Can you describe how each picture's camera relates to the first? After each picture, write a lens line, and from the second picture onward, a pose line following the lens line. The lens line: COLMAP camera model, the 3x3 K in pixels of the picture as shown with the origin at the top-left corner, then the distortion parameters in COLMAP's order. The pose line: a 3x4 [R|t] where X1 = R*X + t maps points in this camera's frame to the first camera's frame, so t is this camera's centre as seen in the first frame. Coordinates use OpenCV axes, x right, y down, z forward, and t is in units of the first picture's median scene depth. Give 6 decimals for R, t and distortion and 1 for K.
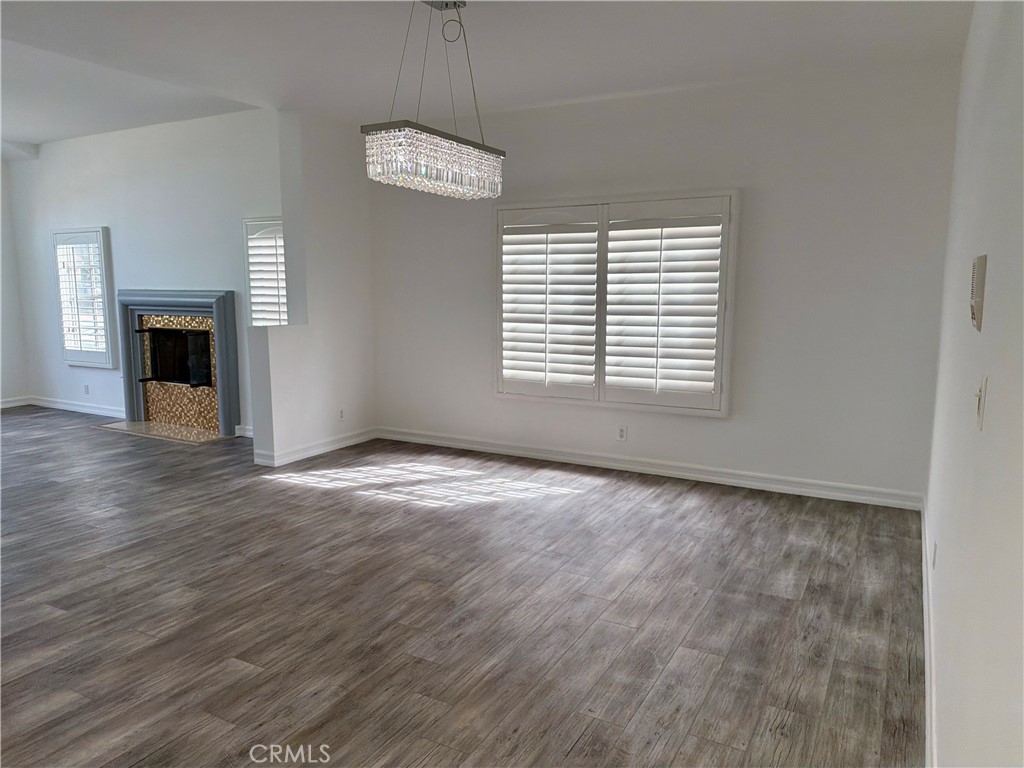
lens RADIAL K [[721.5, 0, 512.0], [0, 721.5, 384.0], [0, 0, 1]] dist [0.161206, -0.274328]
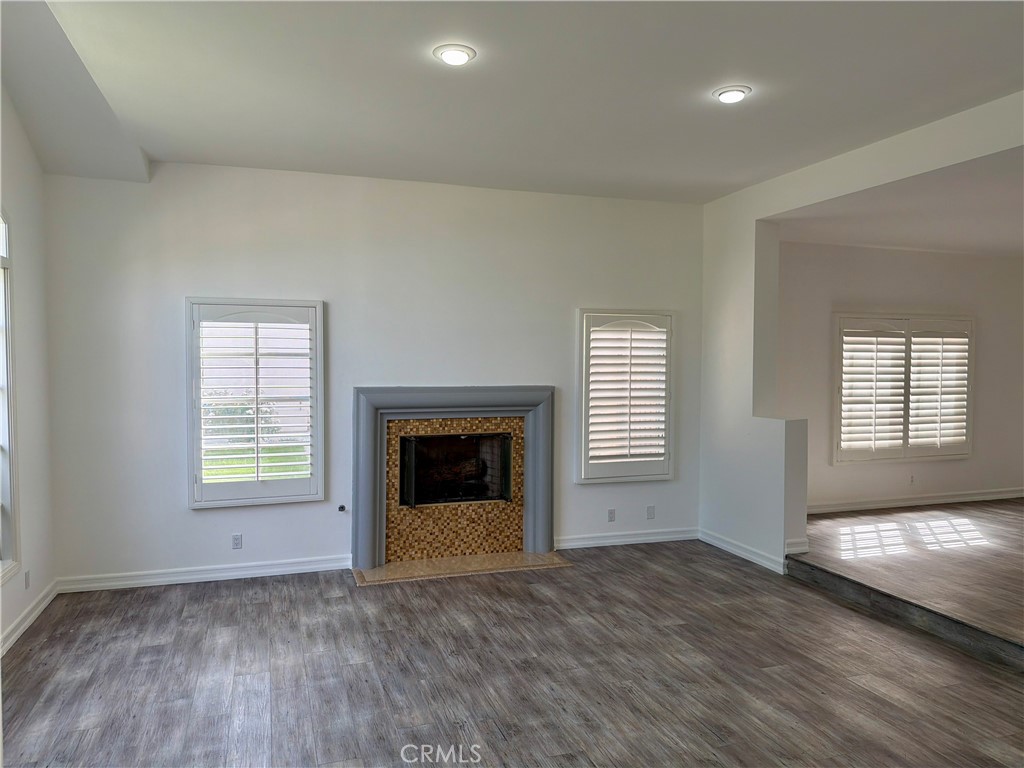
lens RADIAL K [[721.5, 0, 512.0], [0, 721.5, 384.0], [0, 0, 1]] dist [0.161206, -0.274328]
pose [[0.672606, -0.015950, 0.739829, -1.371663], [0.105750, 0.991578, -0.074764, -0.086980], [-0.732406, 0.128524, 0.668628, 0.568859]]
